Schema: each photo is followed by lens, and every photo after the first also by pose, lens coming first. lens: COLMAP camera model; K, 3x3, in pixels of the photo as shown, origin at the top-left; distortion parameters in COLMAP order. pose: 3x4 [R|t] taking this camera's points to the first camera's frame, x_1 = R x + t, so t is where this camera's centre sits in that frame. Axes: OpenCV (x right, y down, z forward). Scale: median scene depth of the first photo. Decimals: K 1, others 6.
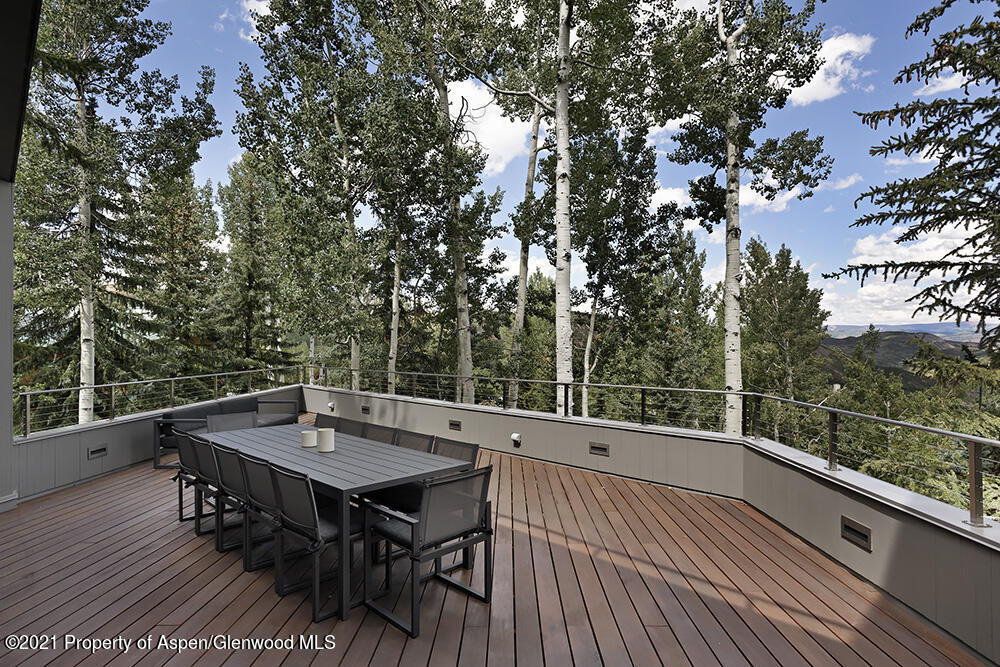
lens RADIAL K [[530.2, 0, 501.1], [0, 530.2, 341.8], [0, 0, 1]] dist [0.003835, 0.000412]
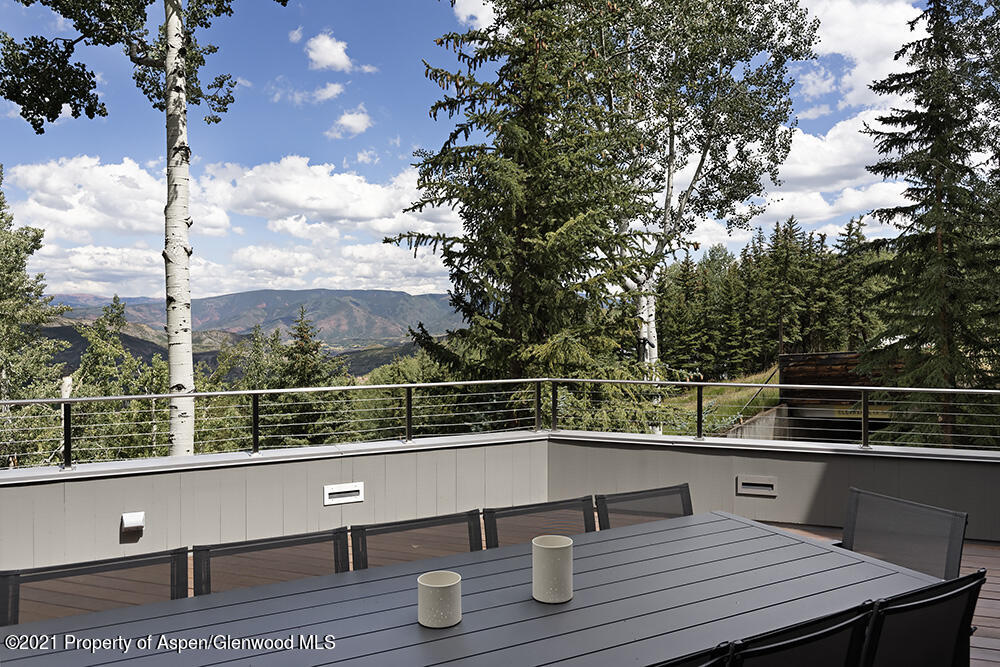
lens RADIAL K [[745.3, 0, 494.3], [0, 745.3, 328.5], [0, 0, 1]] dist [-0.007499, 0.018822]
pose [[0.306092, -0.006701, 0.951978, -0.477145], [-0.006723, 0.999935, 0.009200, 0.003853], [-0.951978, -0.009217, 0.306027, 0.487058]]
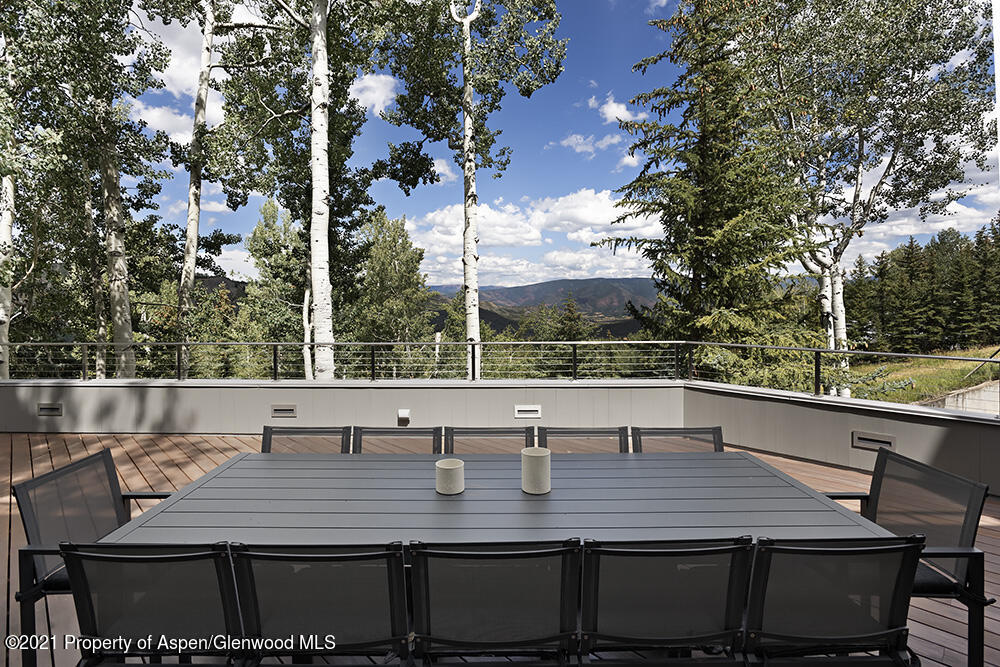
lens RADIAL K [[496.1, 0, 466.5], [0, 496.1, 304.4], [0, 0, 1]] dist [-0.004175, 0.001800]
pose [[0.722689, -0.007273, 0.691135, -0.411813], [-0.000482, 0.999939, 0.011027, 0.003774], [-0.691173, -0.008302, 0.722641, 0.375157]]
